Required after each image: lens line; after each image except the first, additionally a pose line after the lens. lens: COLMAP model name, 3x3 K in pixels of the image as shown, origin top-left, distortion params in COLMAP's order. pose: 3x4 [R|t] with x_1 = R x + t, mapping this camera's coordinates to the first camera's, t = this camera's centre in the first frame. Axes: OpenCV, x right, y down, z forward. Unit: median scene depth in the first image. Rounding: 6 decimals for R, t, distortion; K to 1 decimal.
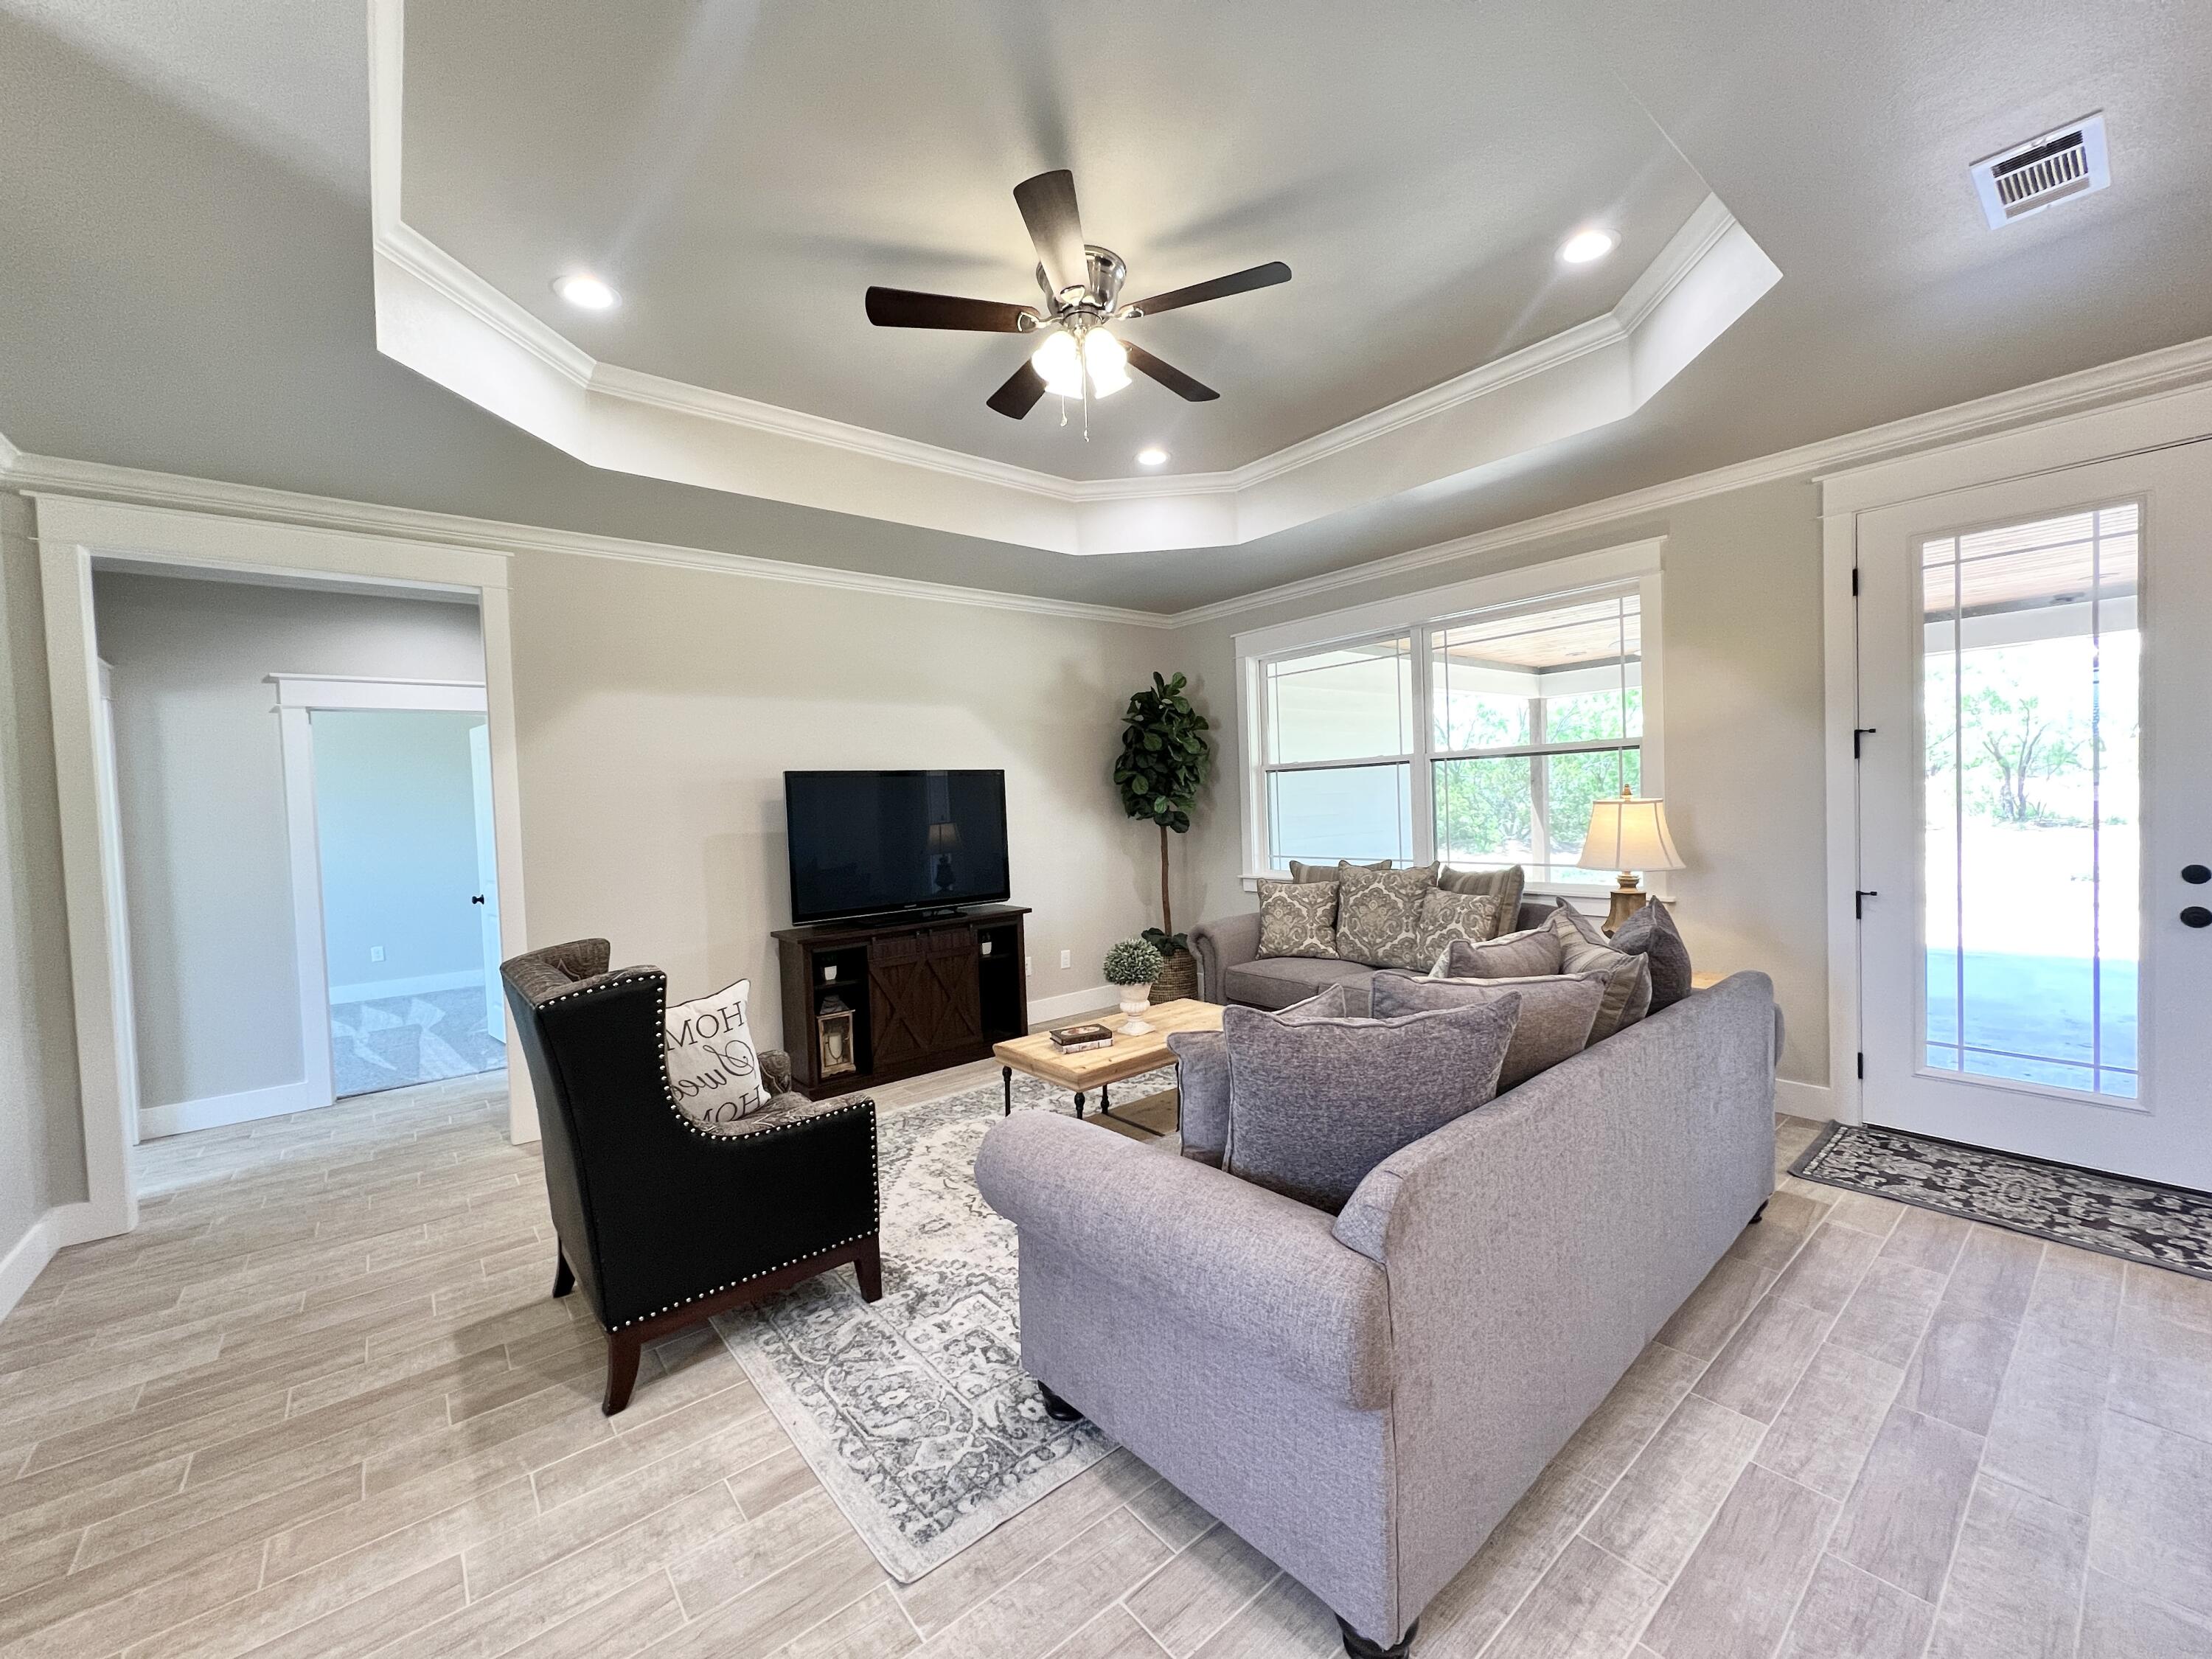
lens RADIAL K [[882.0, 0, 1113.5], [0, 882.0, 827.0], [0, 0, 1]] dist [0.001469, -0.000205]
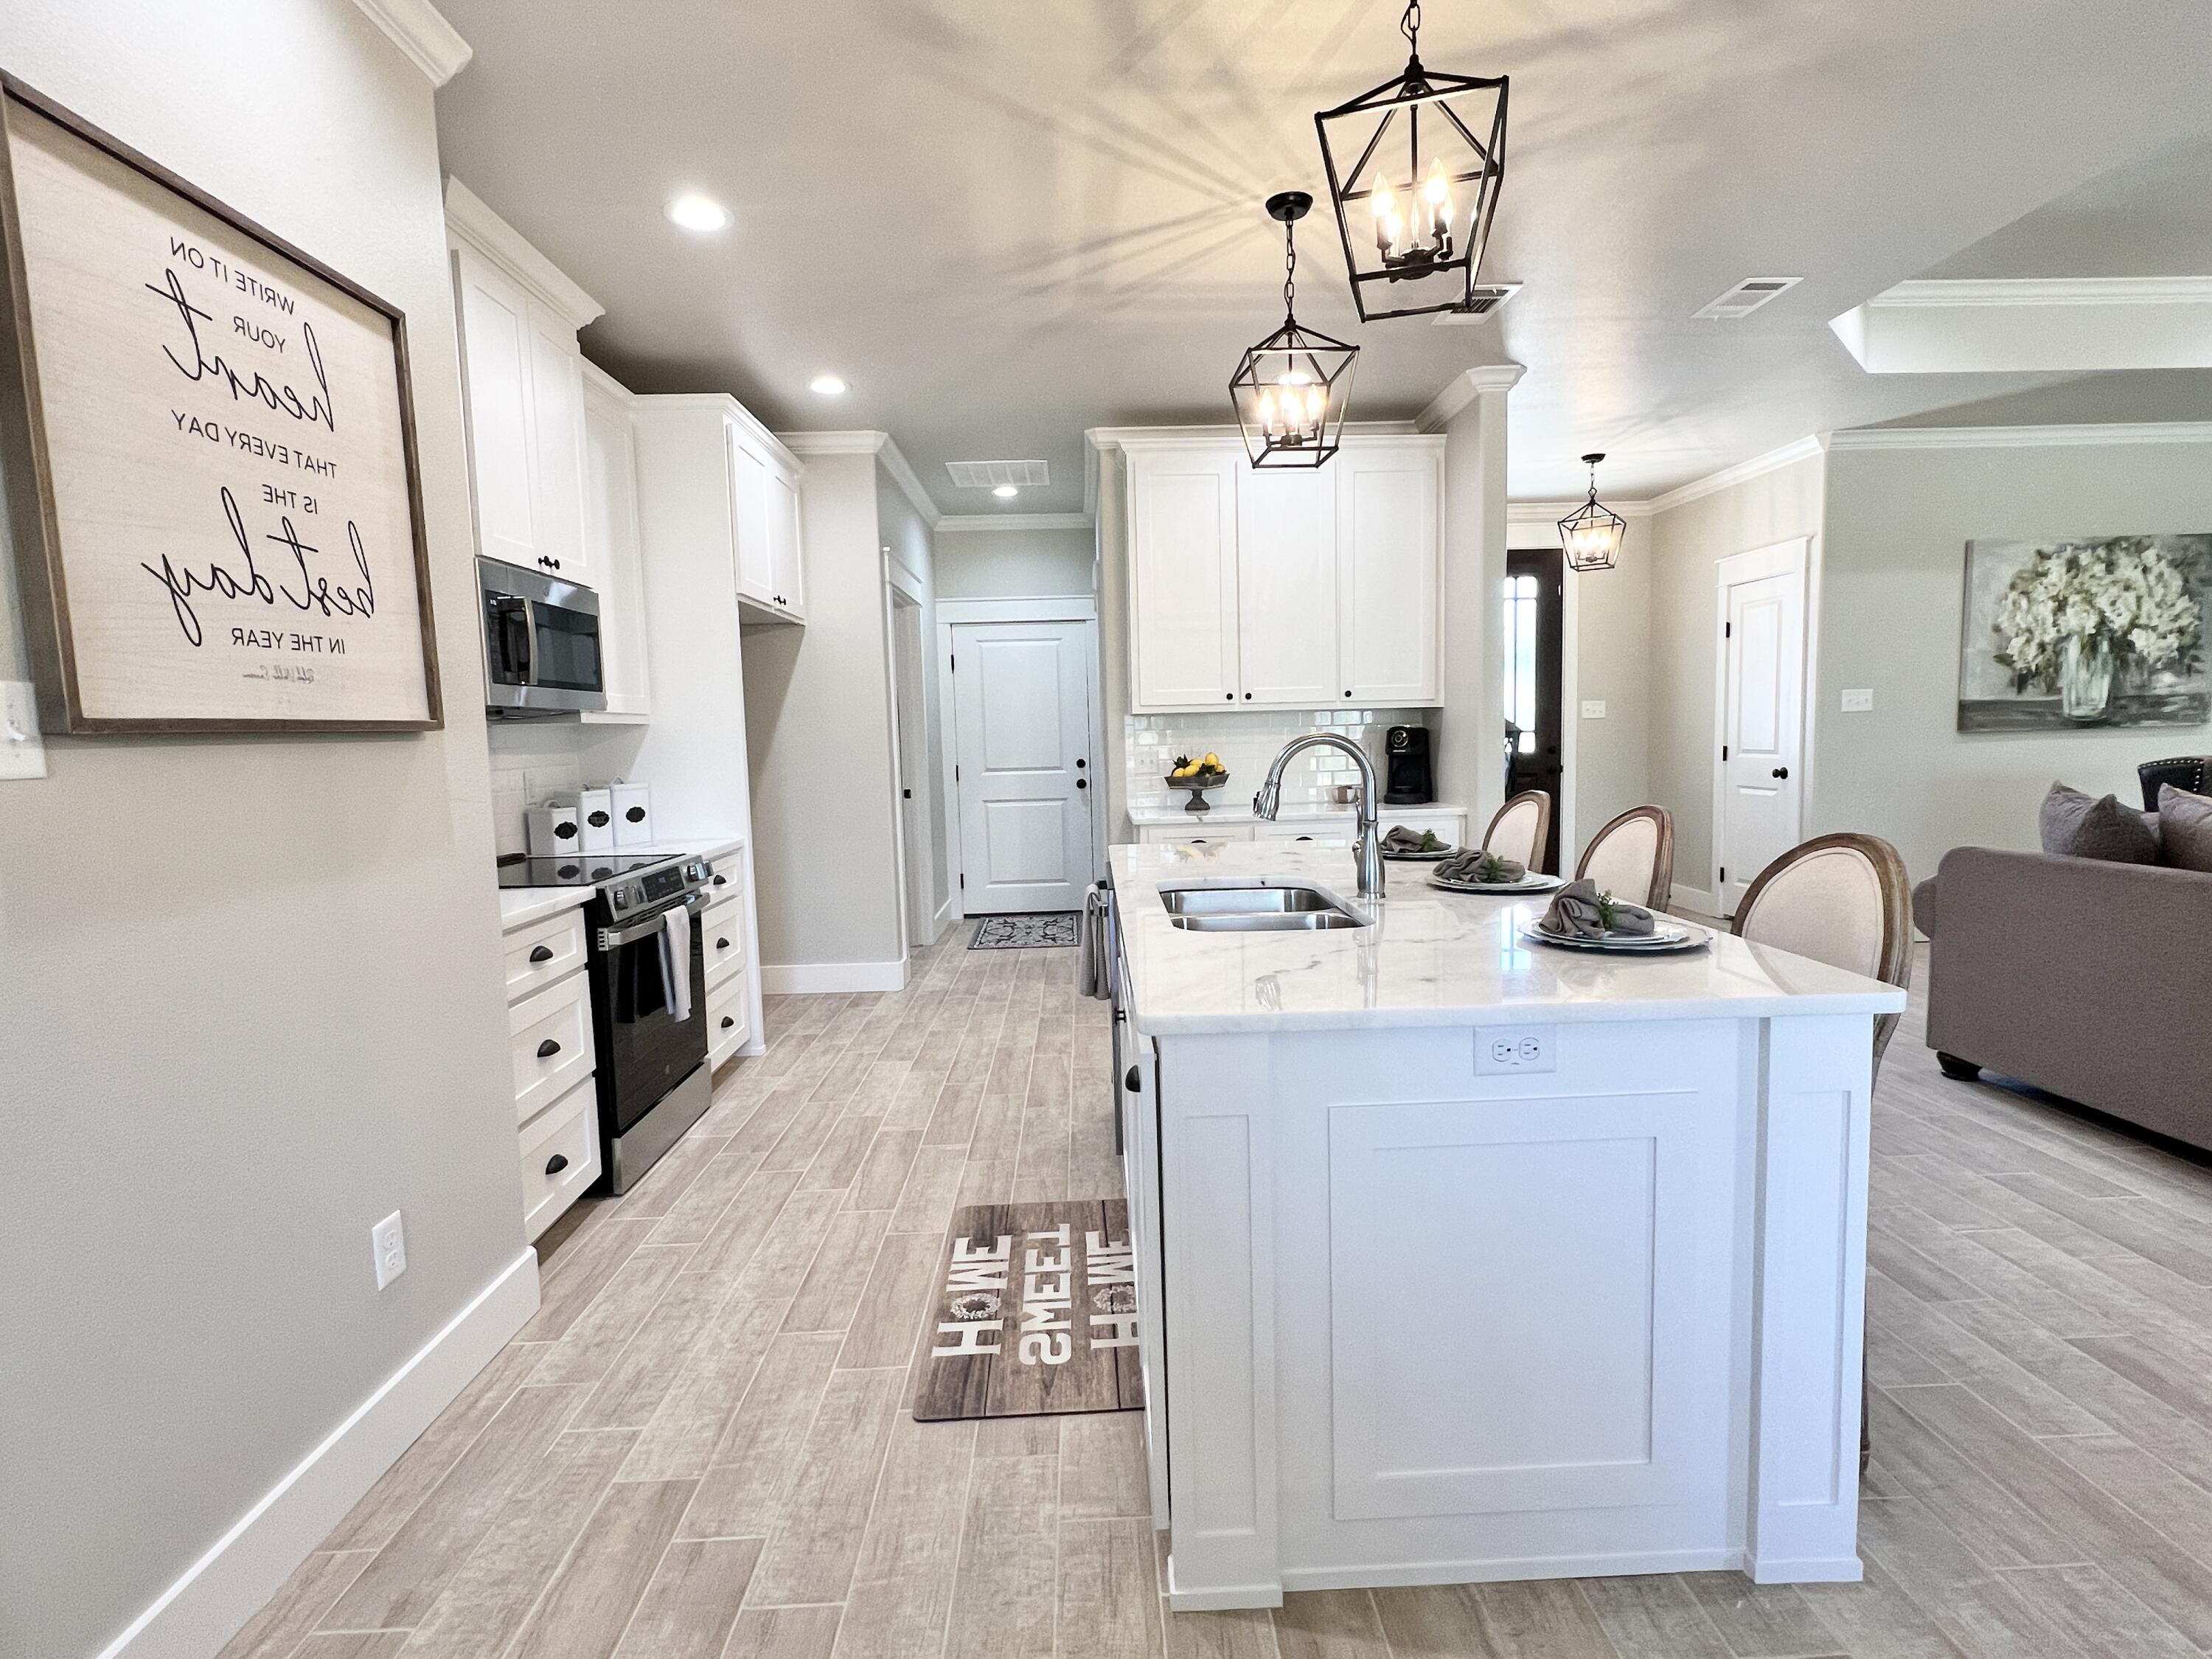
lens RADIAL K [[1078.3, 0, 1118.5], [0, 1078.3, 831.9], [0, 0, 1]] dist [0.000004, -0.000859]
pose [[-0.607526, 0.129633, -0.783650, 1.048847], [0.024937, 0.989219, 0.144307, -0.019733], [0.793908, 0.068129, -0.604209, 0.281197]]
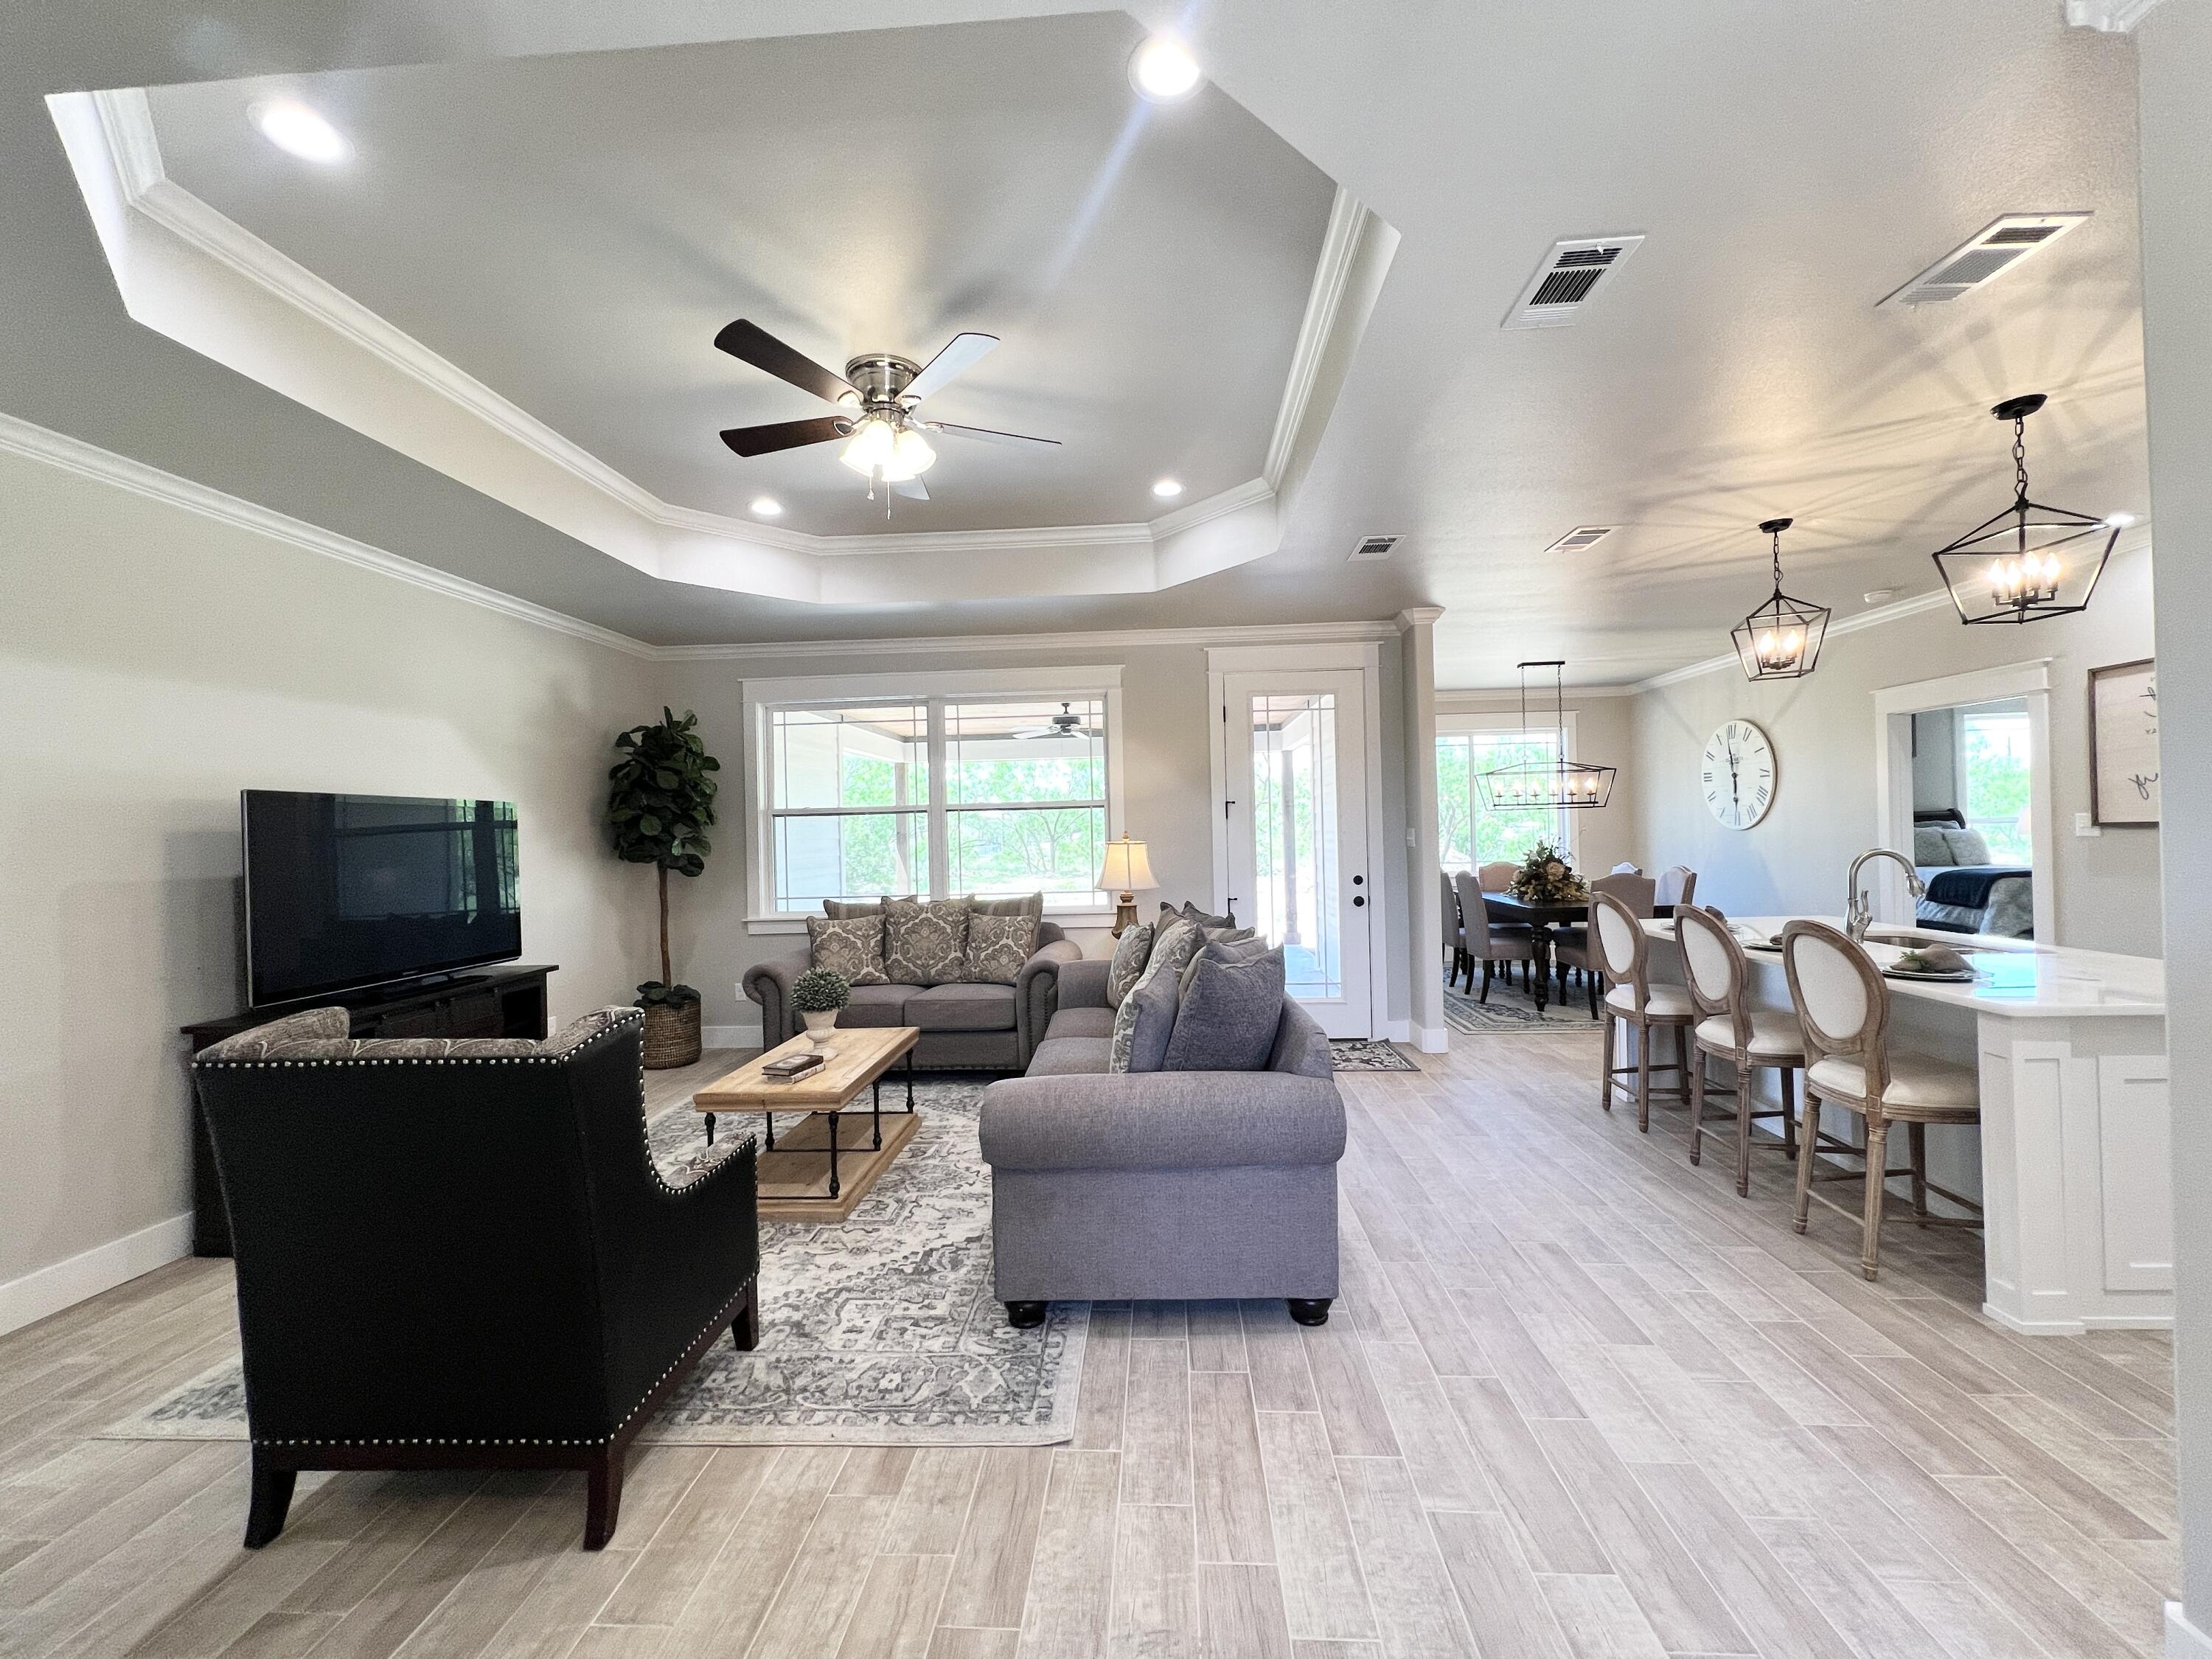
lens RADIAL K [[882.0, 0, 1113.5], [0, 882.0, 827.0], [0, 0, 1]] dist [0.001469, -0.000205]
pose [[0.680932, 0.025106, 0.731917, -0.380678], [0.020974, 0.998334, -0.053757, 0.016973], [-0.732047, 0.051956, 0.679270, 0.017281]]
